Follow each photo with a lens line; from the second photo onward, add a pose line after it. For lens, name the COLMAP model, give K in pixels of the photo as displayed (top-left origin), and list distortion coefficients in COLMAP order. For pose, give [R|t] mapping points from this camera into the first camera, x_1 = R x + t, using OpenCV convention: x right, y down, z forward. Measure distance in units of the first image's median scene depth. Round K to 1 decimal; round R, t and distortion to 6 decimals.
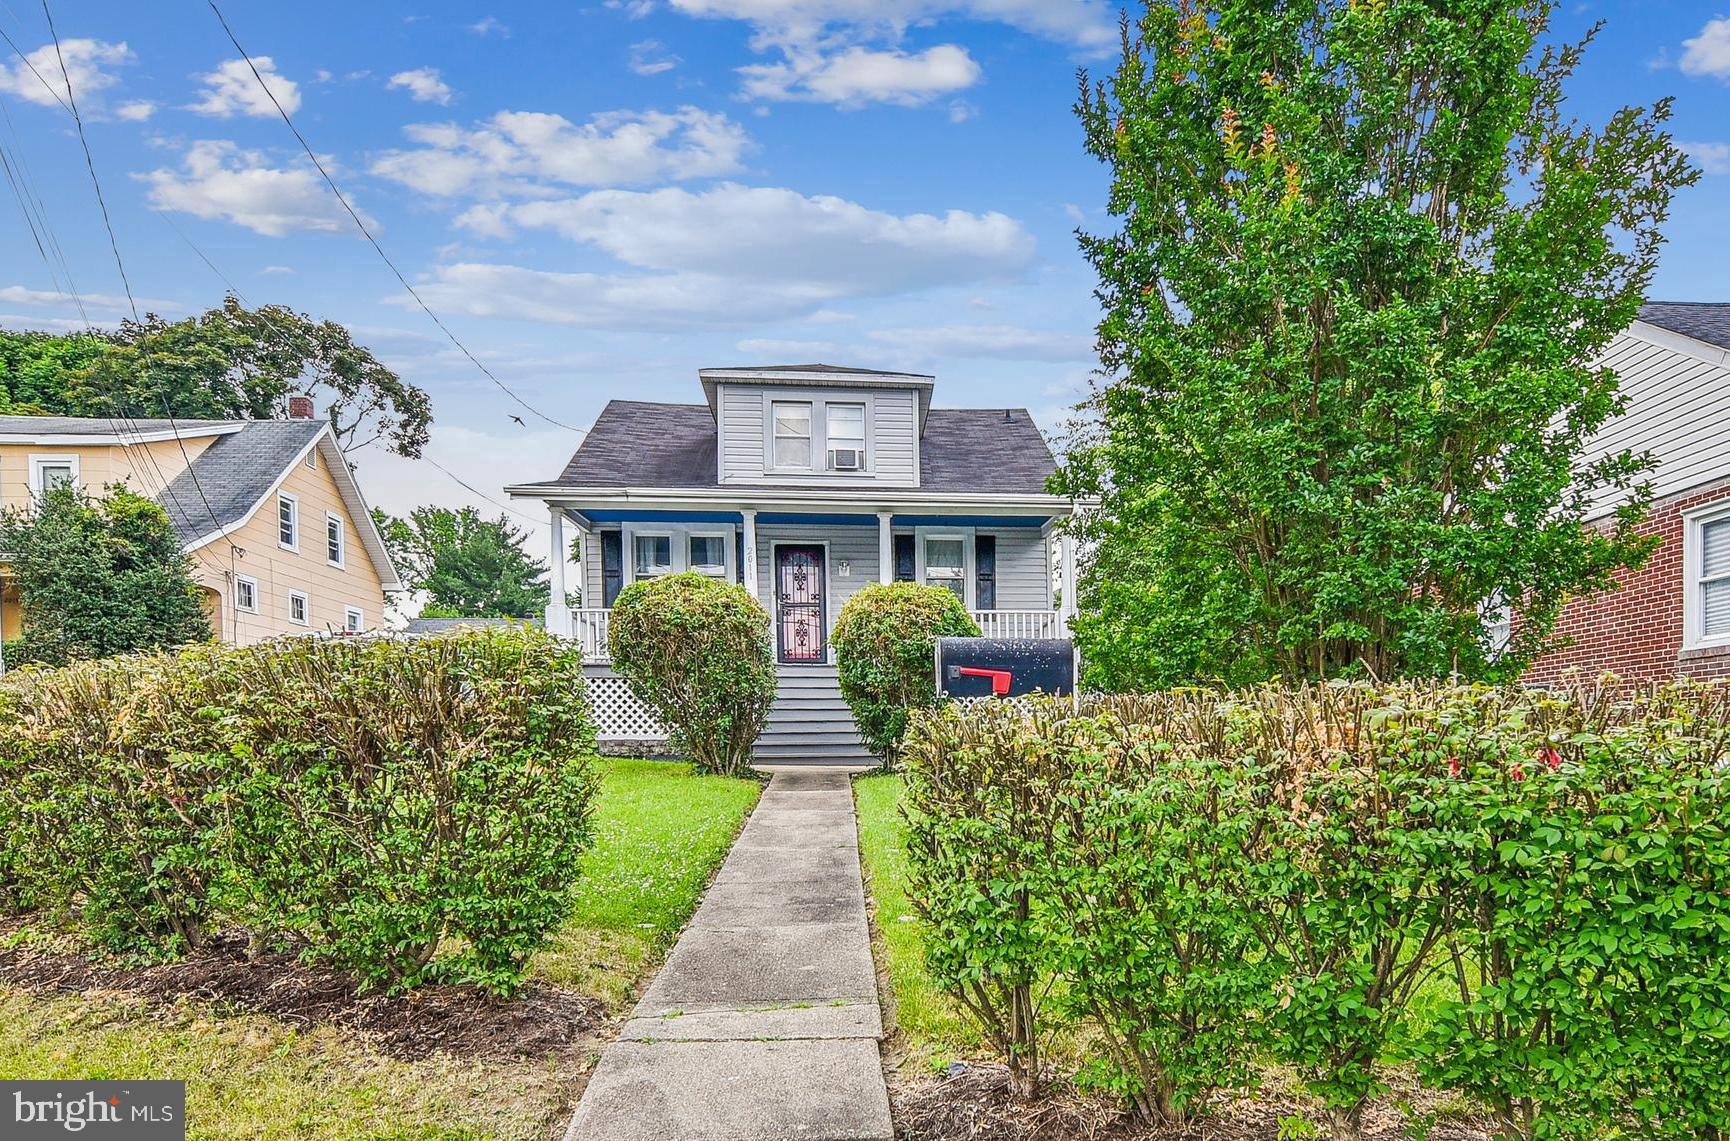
lens RADIAL K [[829.7, 0, 884.2], [0, 829.7, 692.1], [0, 0, 1]] dist [0.001458, 0.000761]
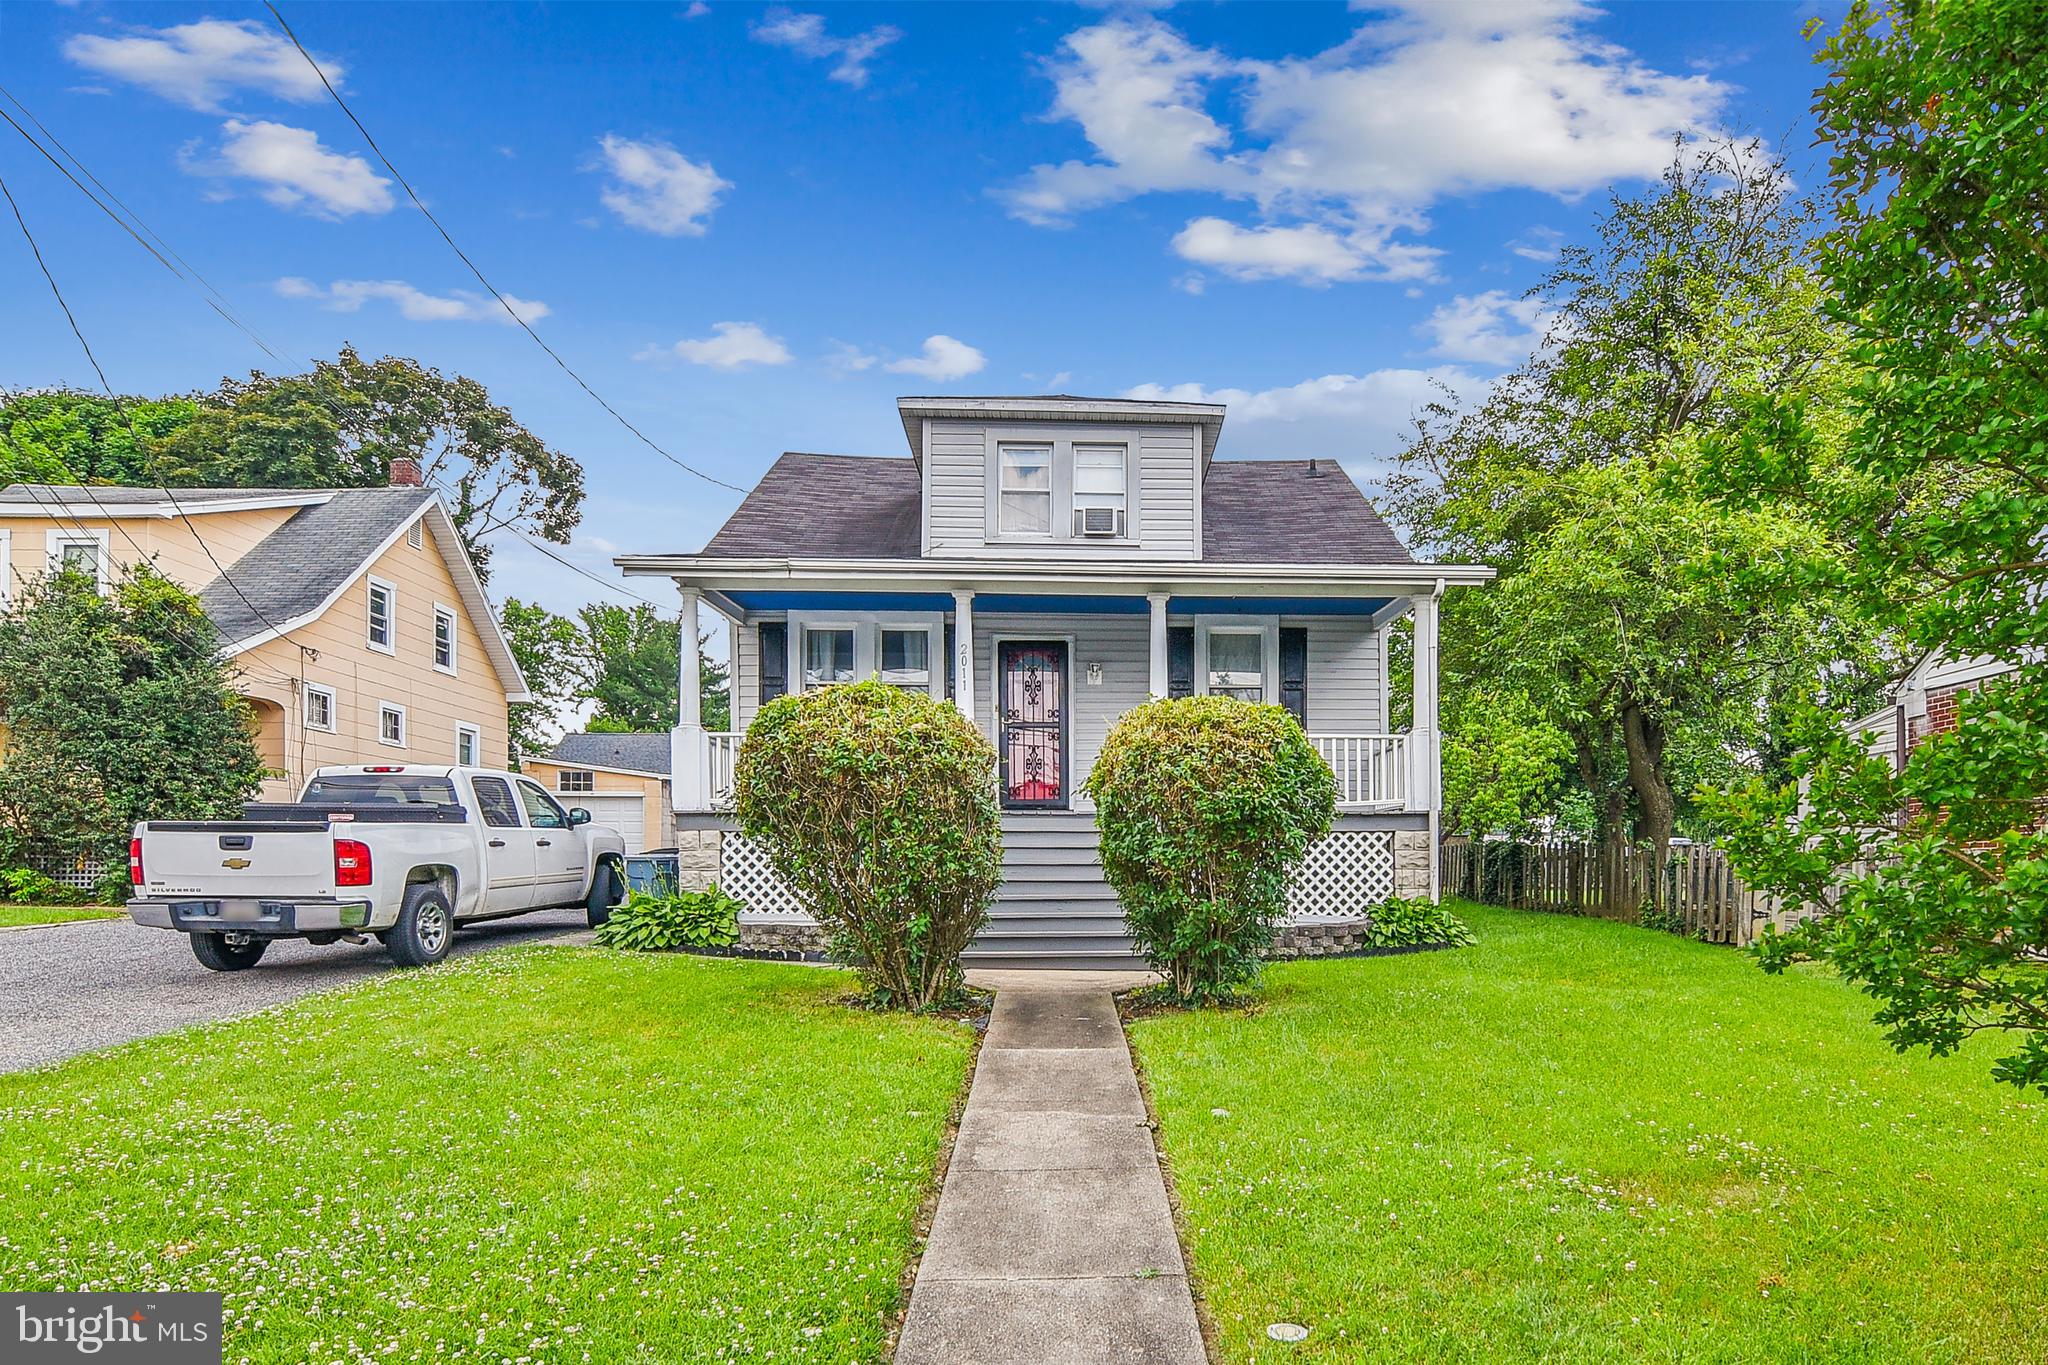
lens RADIAL K [[1006.9, 0, 1023.5], [0, 1006.9, 754.9], [0, 0, 1]] dist [0.010787, -0.001479]
pose [[0.995131, 0.006345, -0.098359, -0.024542], [-0.012951, 0.997691, -0.066668, -0.022635], [0.097708, 0.067617, 0.992915, 0.148414]]
